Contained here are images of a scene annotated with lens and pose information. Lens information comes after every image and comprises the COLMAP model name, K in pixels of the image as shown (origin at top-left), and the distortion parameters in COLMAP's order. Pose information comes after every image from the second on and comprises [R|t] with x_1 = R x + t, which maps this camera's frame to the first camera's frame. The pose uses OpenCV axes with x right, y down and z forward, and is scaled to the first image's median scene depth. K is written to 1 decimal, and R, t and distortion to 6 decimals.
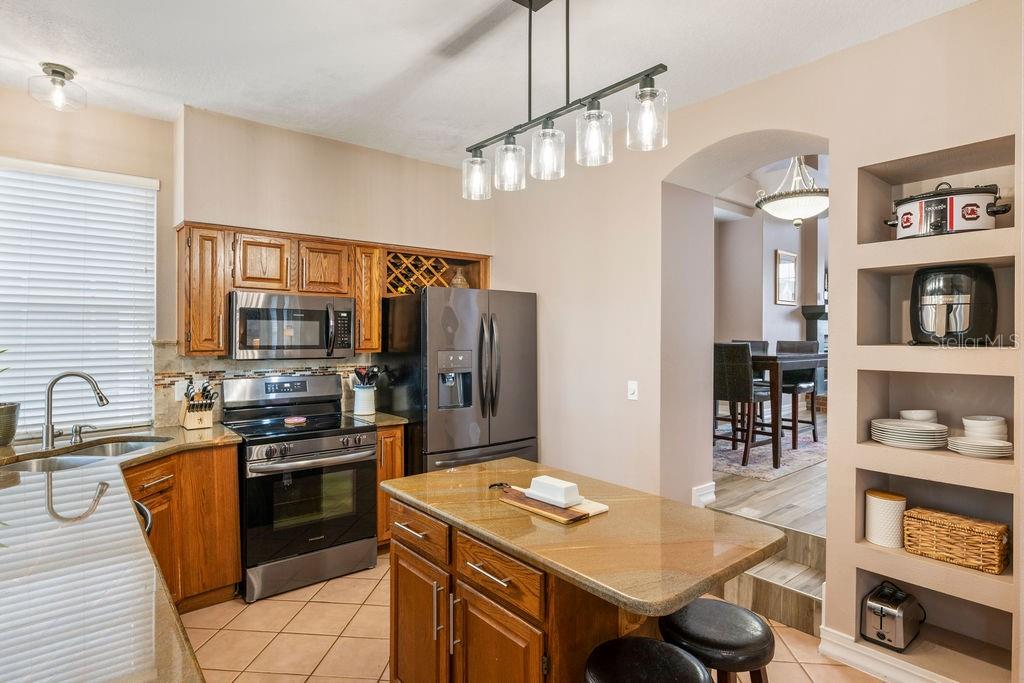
lens RADIAL K [[511.7, 0, 455.1], [0, 511.7, 334.2], [0, 0, 1]] dist [-0.000456, -0.000263]
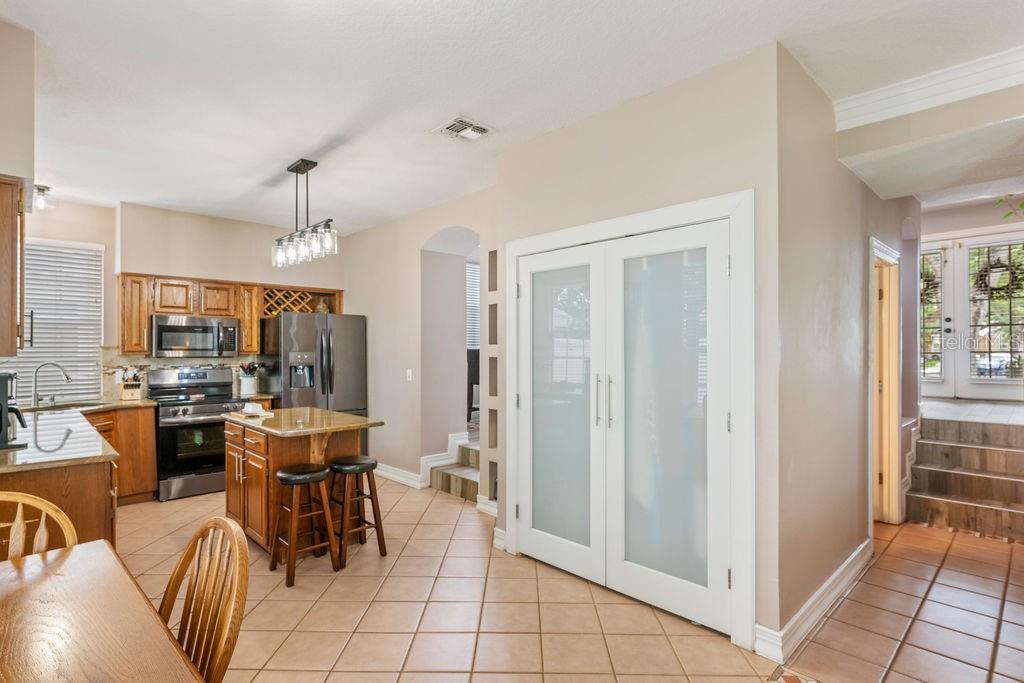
lens RADIAL K [[521.3, 0, 486.1], [0, 521.3, 350.2], [0, 0, 1]] dist [-0.000942, 0.000414]
pose [[0.996445, -0.004619, 0.084116, 0.449522], [0.004852, 0.999985, -0.002564, 0.035572], [-0.084103, 0.002963, 0.996453, -0.690649]]
